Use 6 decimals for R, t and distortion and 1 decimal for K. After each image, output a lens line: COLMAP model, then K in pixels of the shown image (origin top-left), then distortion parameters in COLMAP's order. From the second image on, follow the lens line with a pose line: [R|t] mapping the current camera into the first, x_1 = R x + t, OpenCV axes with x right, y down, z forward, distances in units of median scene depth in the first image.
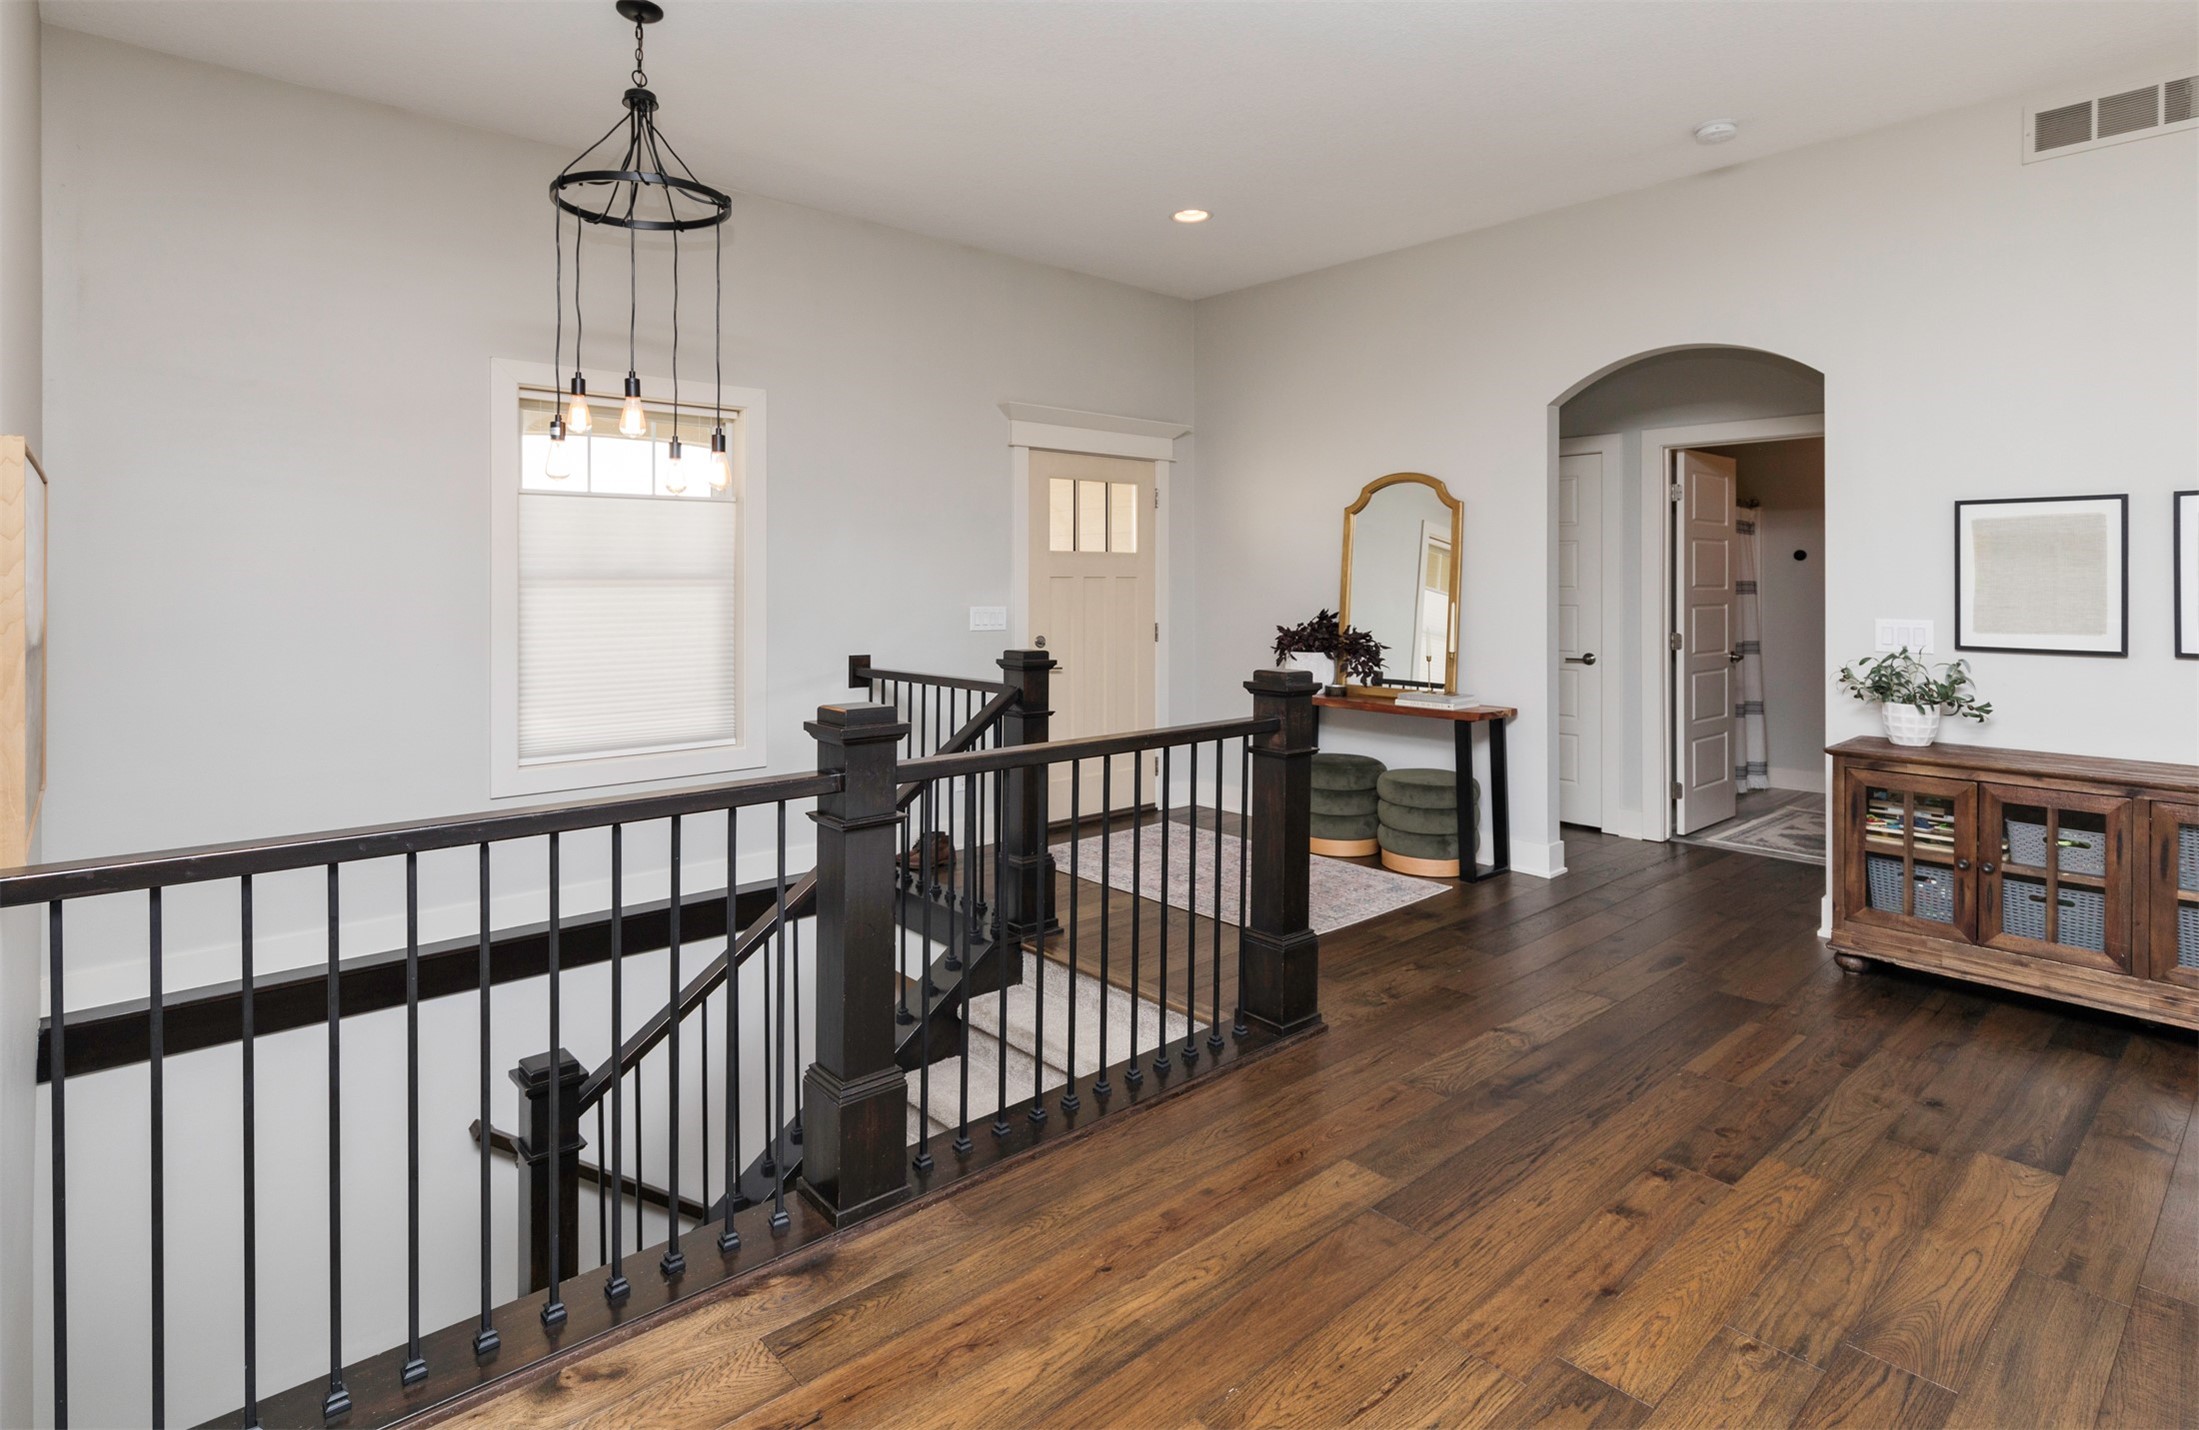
lens RADIAL K [[1094.7, 0, 994.4], [0, 1094.7, 564.3], [0, 0, 1]] dist [-0.011504, -0.000089]
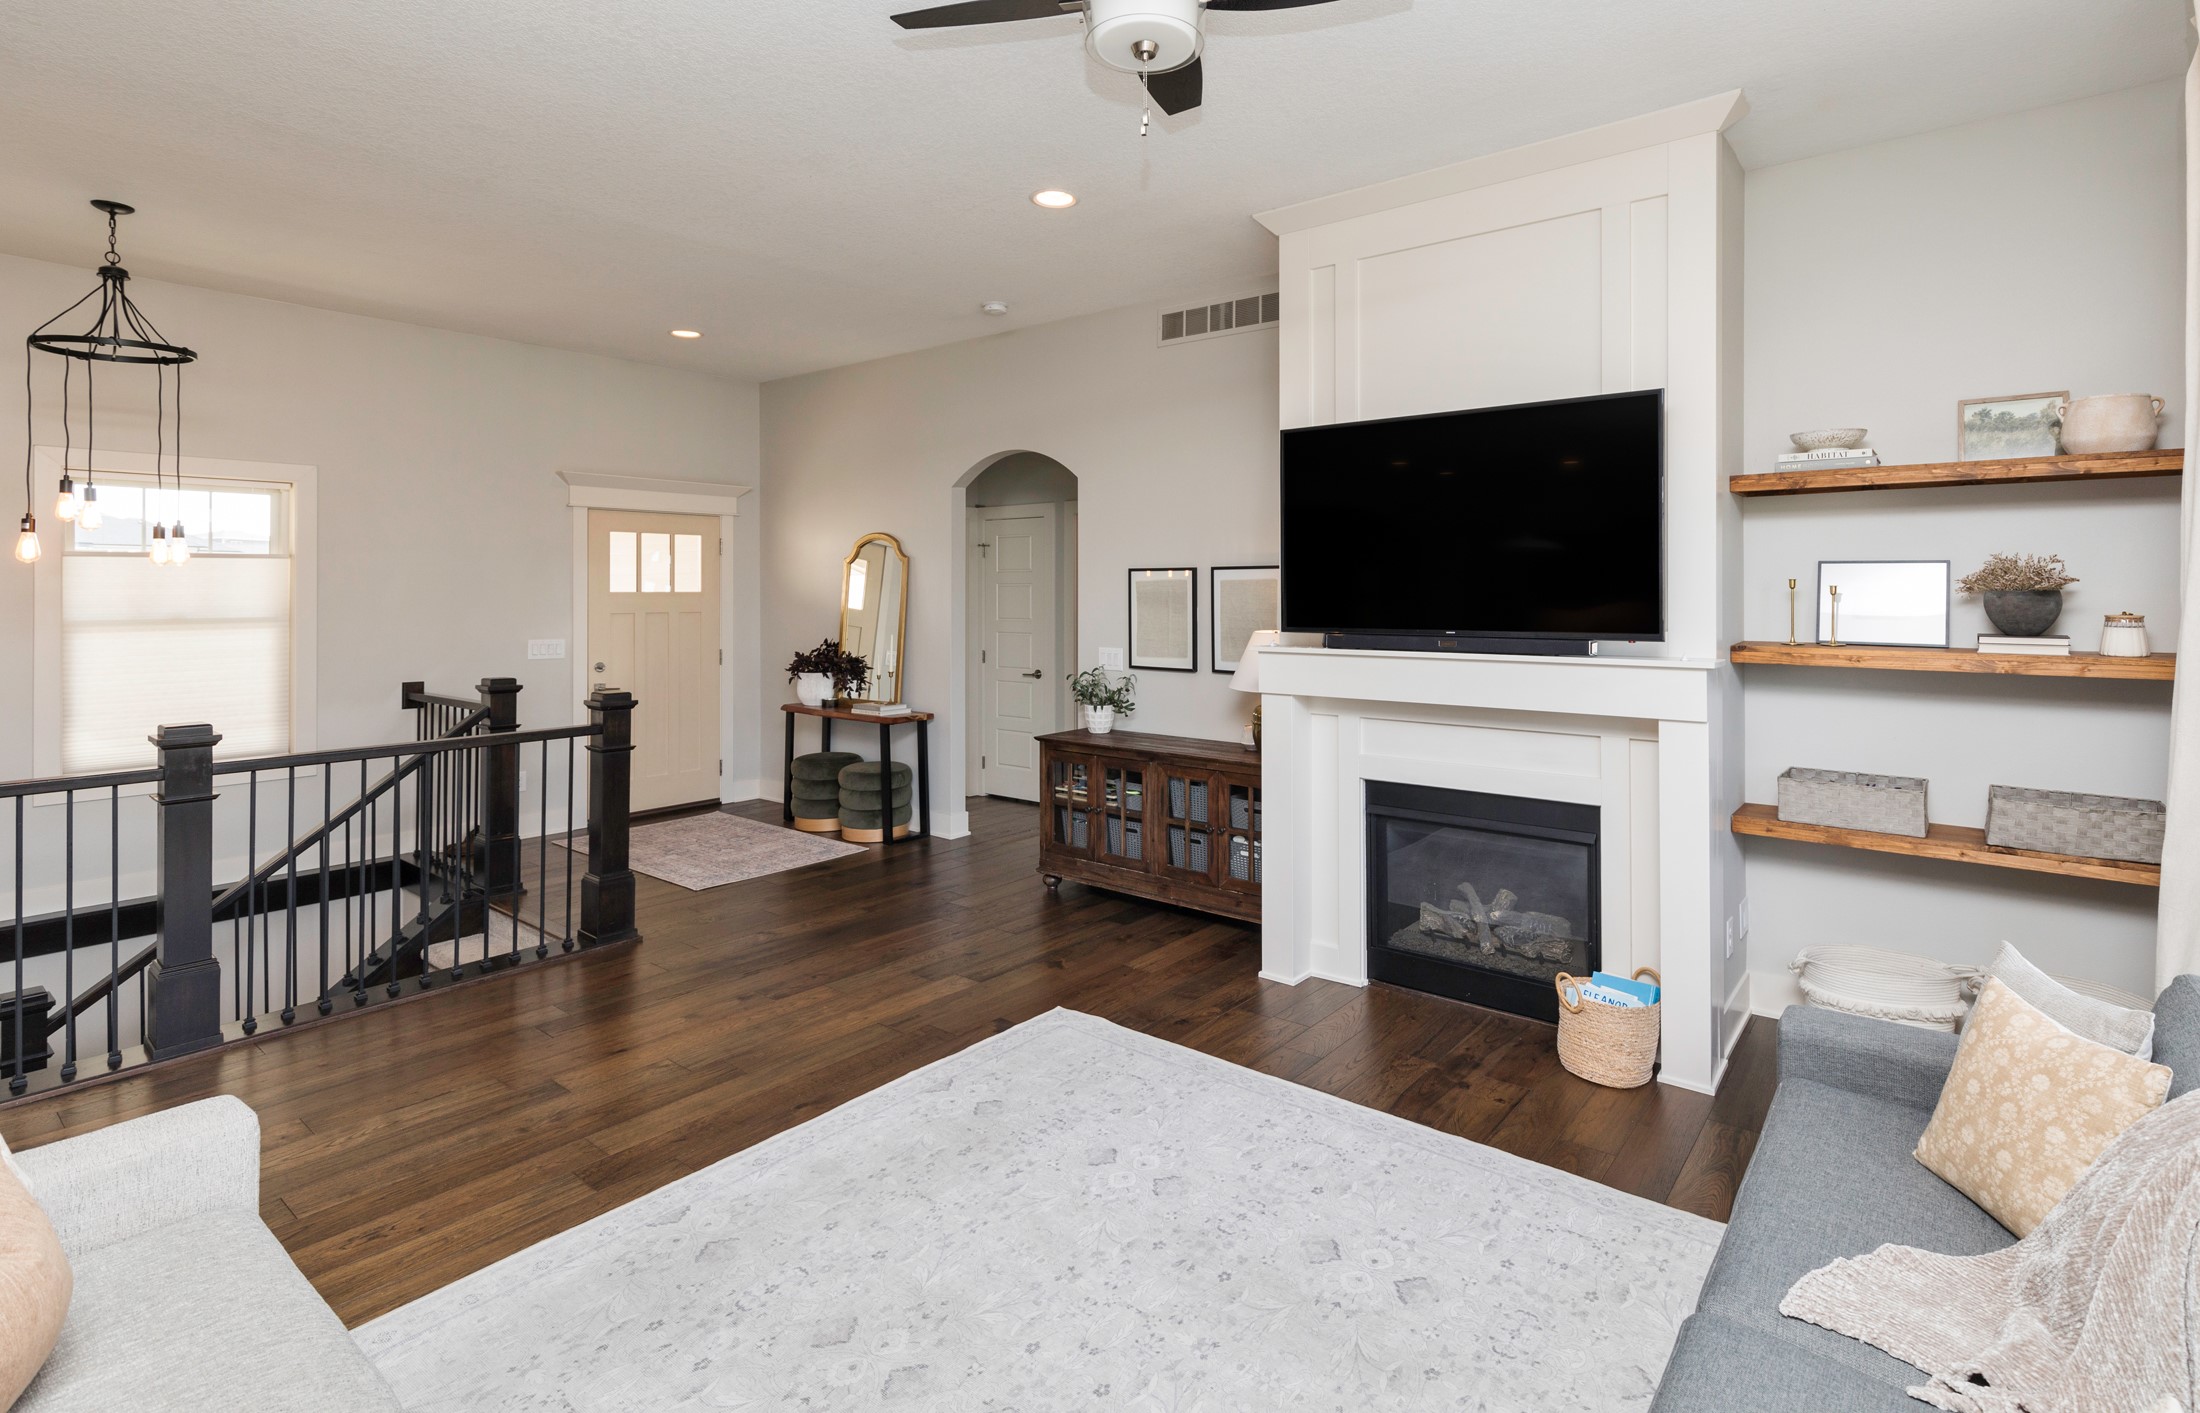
lens RADIAL K [[1095.2, 0, 1052.7], [0, 1095.2, 574.6], [0, 0, 1]] dist [-0.011504, -0.000089]
pose [[0.982874, -0.001258, 0.184275, 0.381558], [0.001388, 0.999999, -0.000577, -0.037607], [-0.184274, 0.000823, 0.982875, -0.350589]]
